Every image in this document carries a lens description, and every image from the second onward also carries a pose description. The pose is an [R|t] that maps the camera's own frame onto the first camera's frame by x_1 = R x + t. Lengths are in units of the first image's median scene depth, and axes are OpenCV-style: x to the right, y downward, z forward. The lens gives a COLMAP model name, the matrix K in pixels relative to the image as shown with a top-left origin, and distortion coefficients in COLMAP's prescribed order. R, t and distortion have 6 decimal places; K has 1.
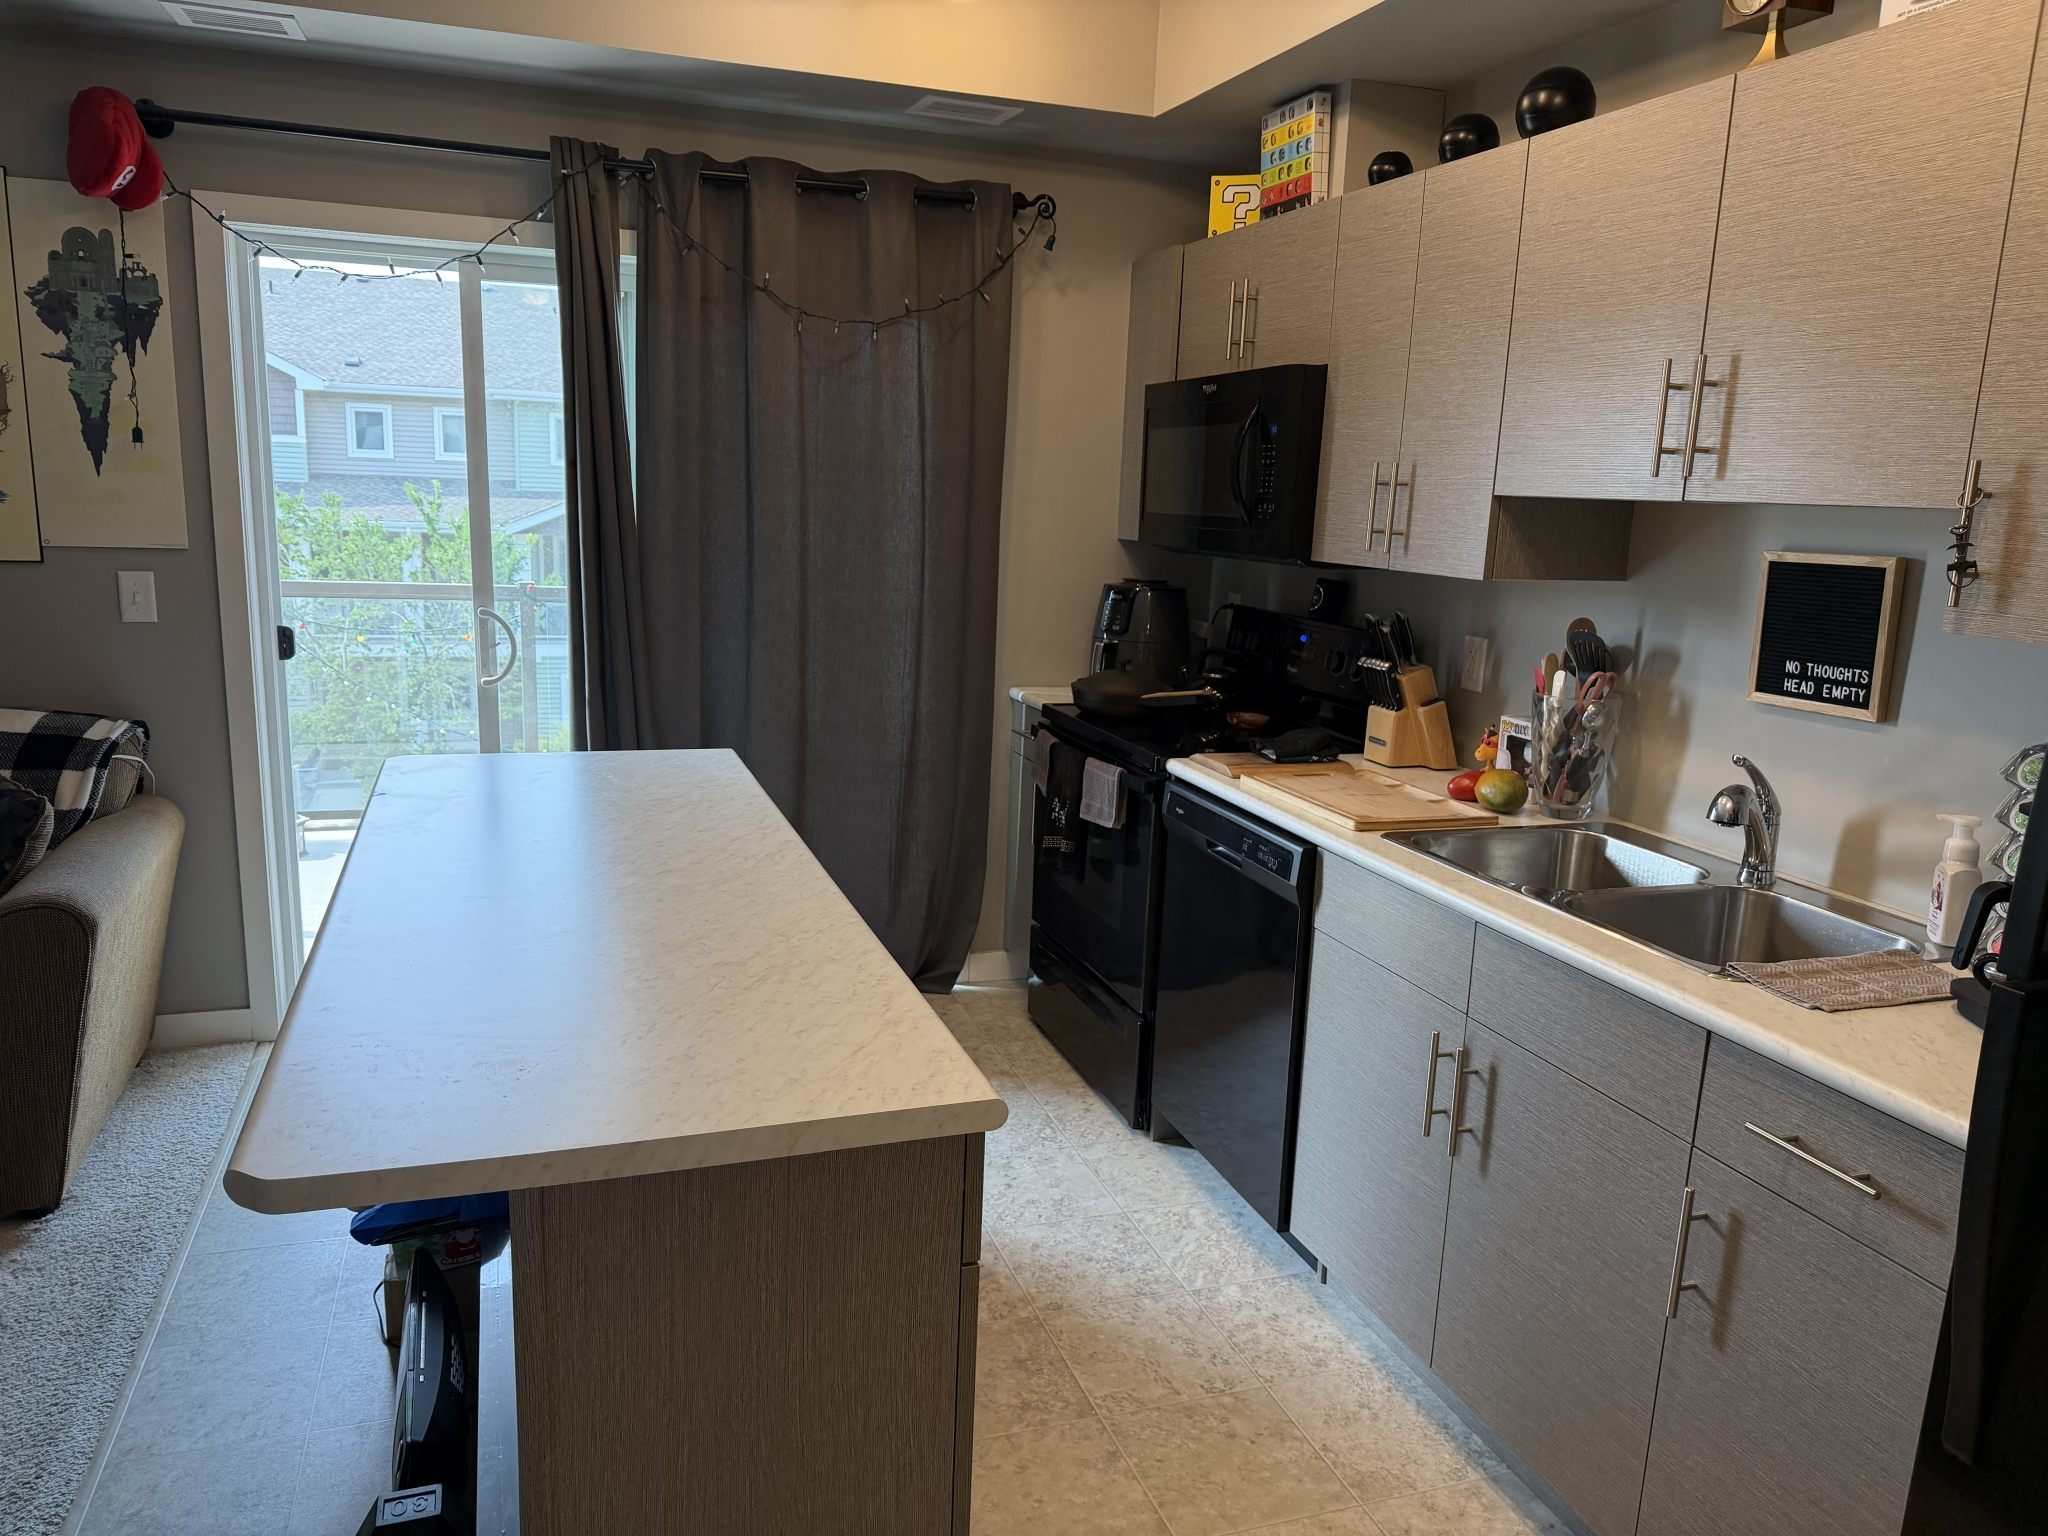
lens RADIAL K [[1432.7, 0, 1011.1], [0, 1432.7, 771.1], [0, 0, 1]] dist [0.069550, -0.097021]
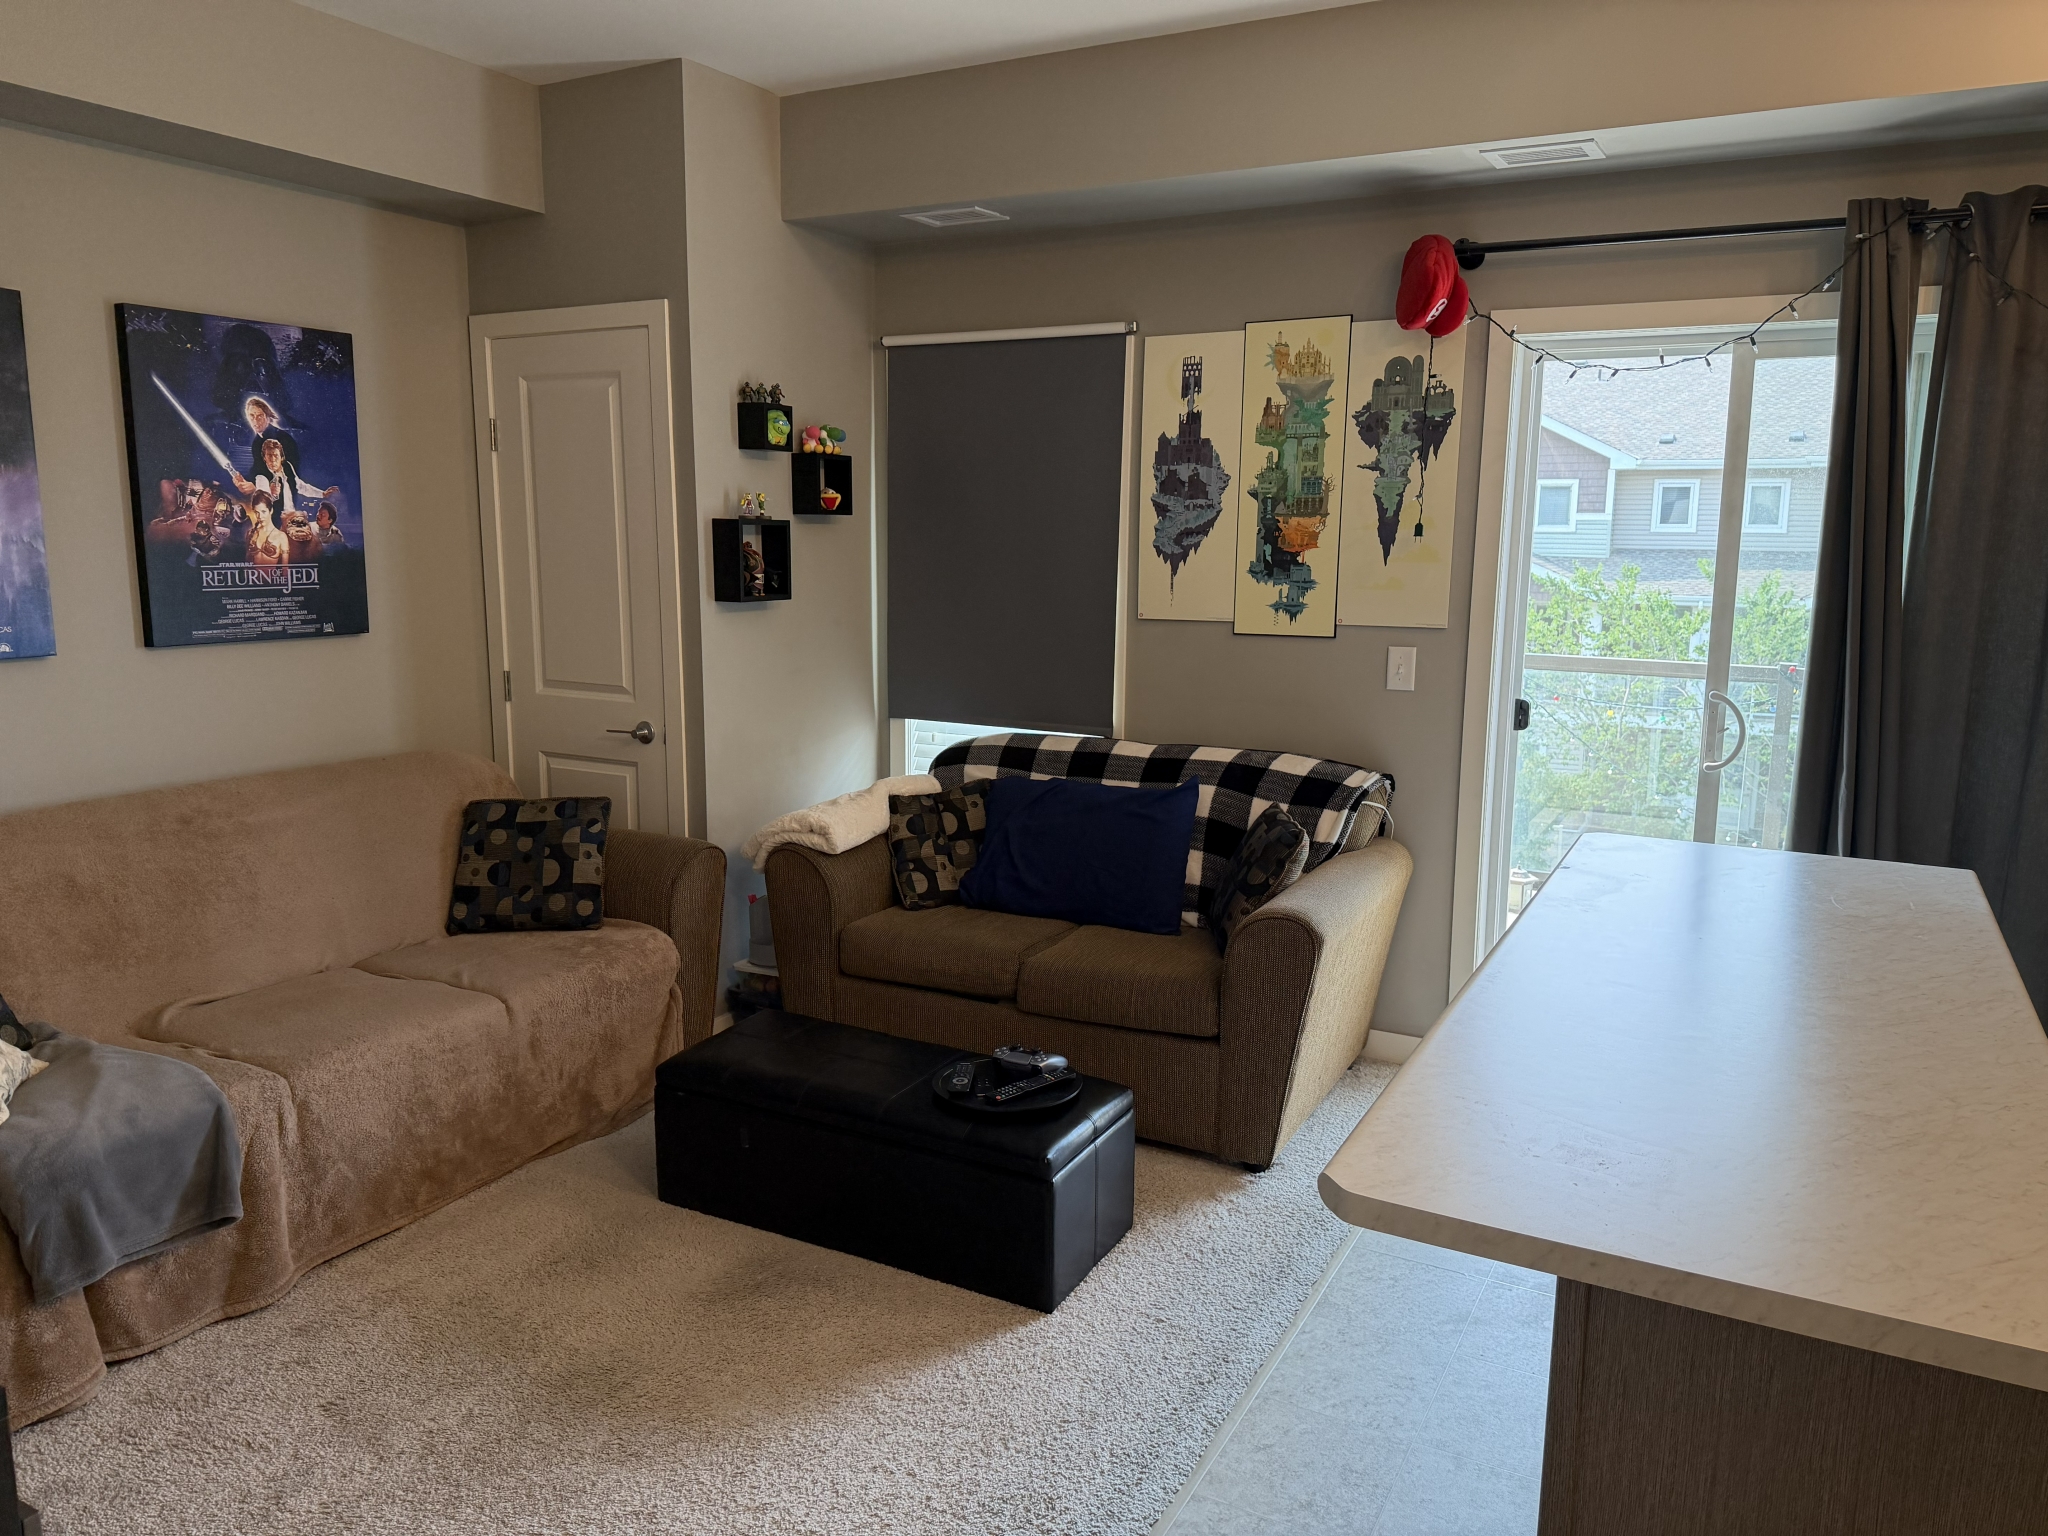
lens RADIAL K [[1432.7, 0, 1033.4], [0, 1432.7, 765.2], [0, 0, 1]] dist [0.069550, -0.097021]
pose [[0.680319, 0.089454, -0.727437, 0.043846], [-0.127720, 0.991807, 0.002517, -0.008393], [0.721702, 0.091196, 0.686170, 0.001665]]
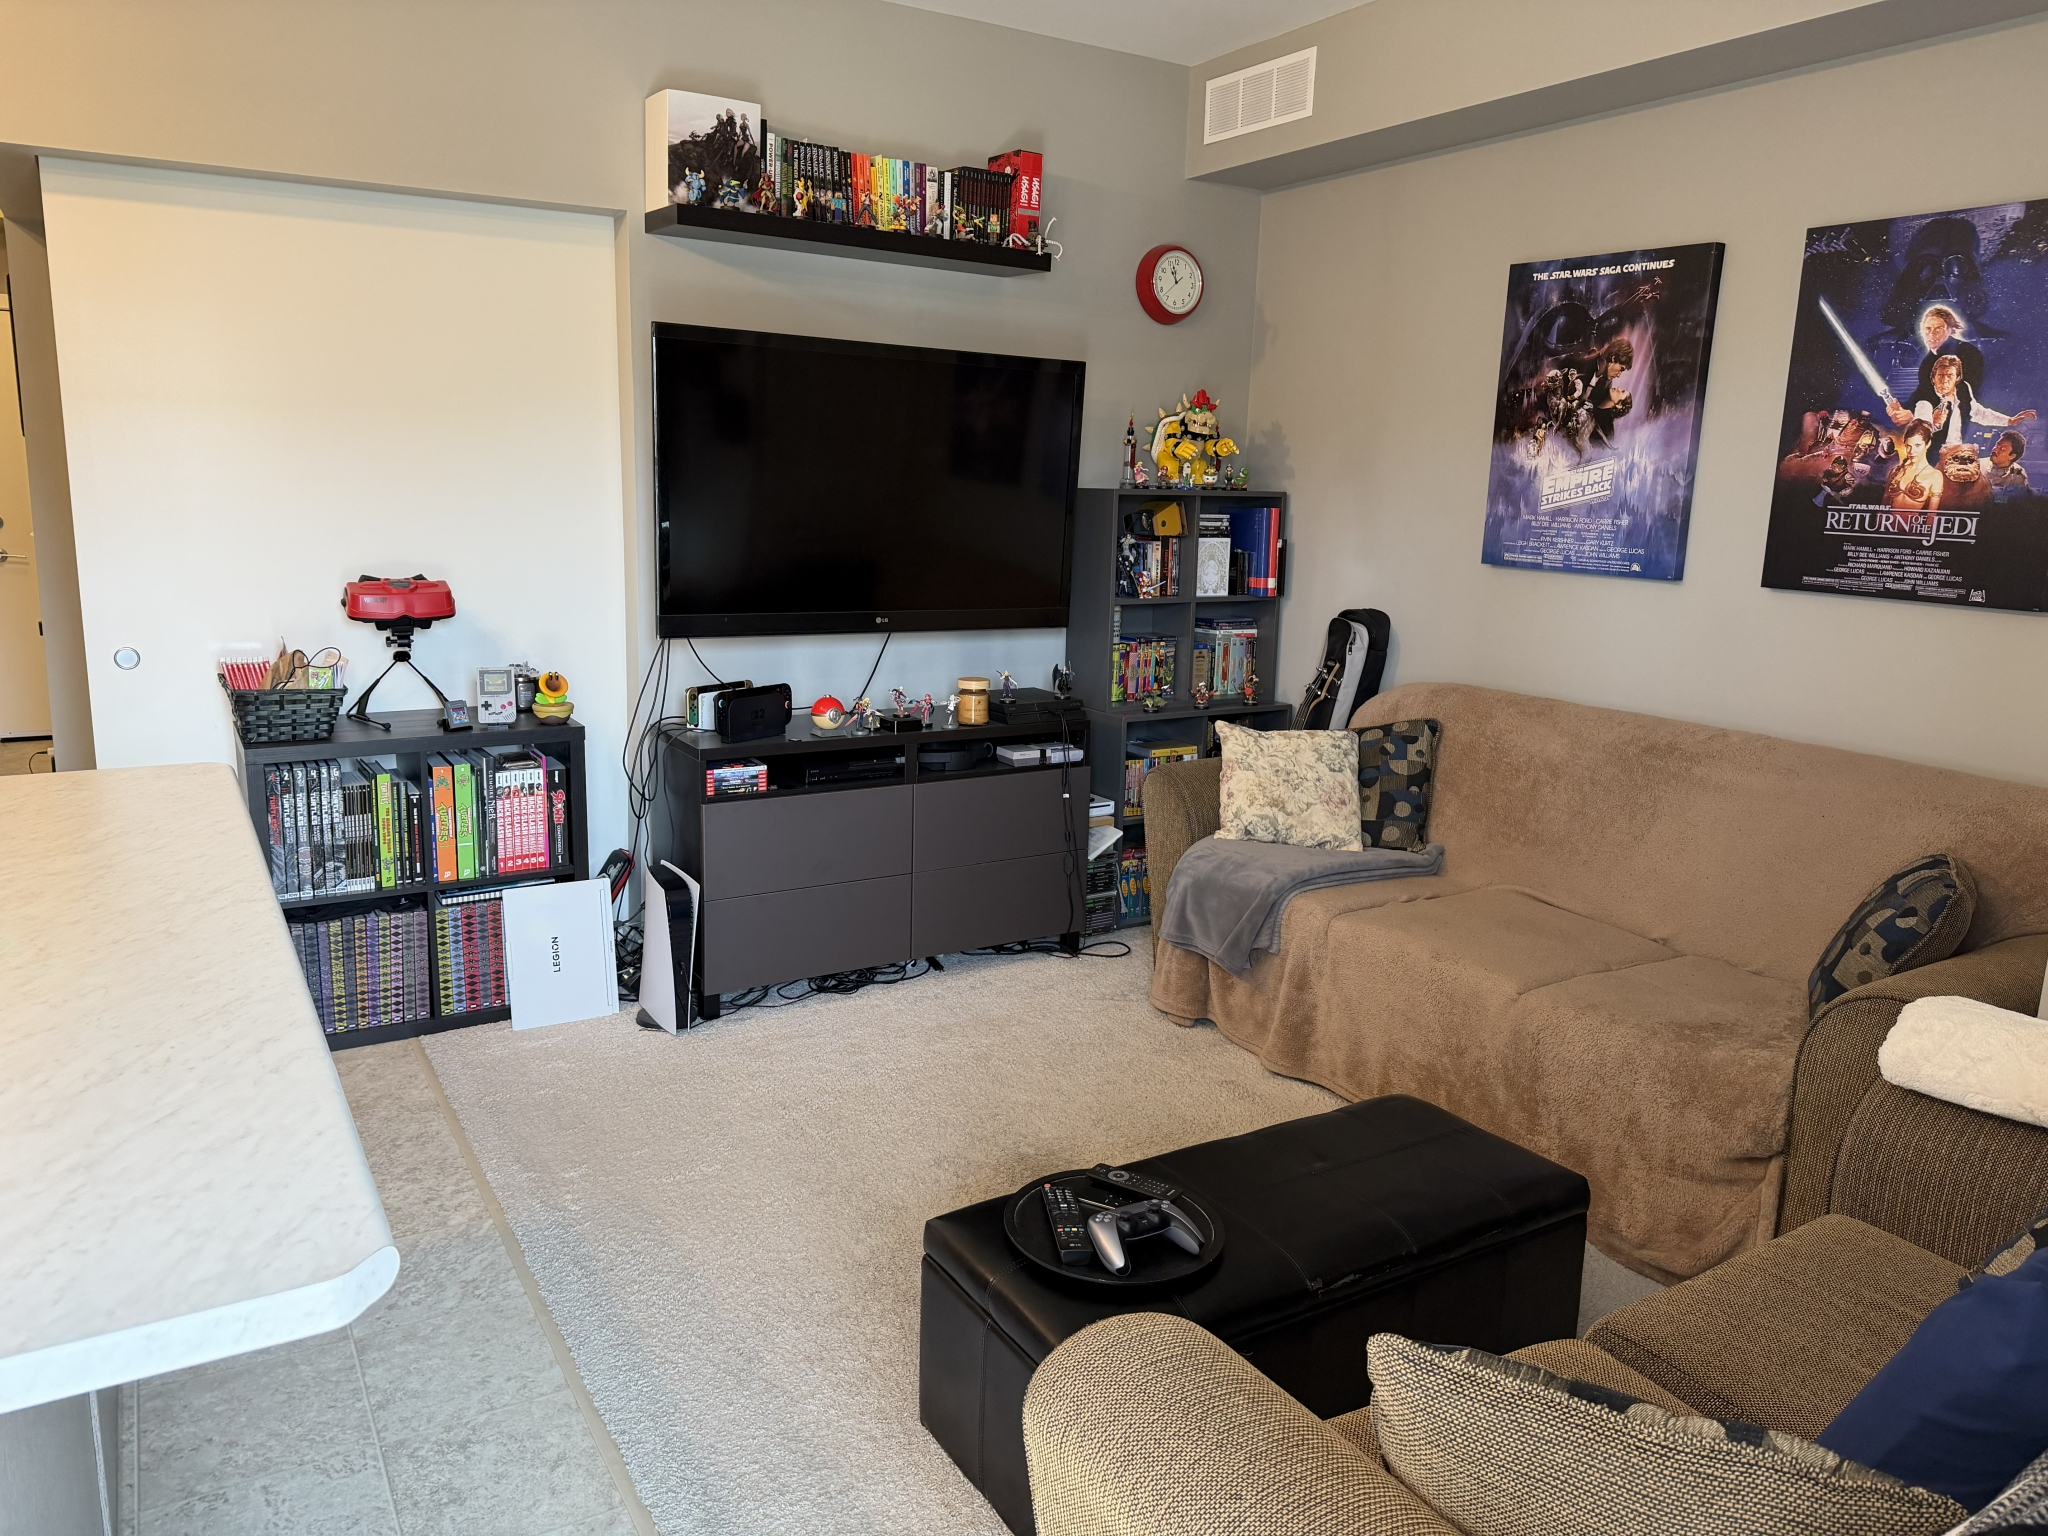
lens RADIAL K [[1432.7, 0, 1025.4], [0, 1432.7, 751.3], [0, 0, 1]] dist [0.069550, -0.097021]
pose [[-0.976024, -0.026304, -0.216068, -0.443146], [-0.105572, 0.925299, 0.364248, -0.222065], [0.190347, 0.378325, -0.905891, 1.140407]]
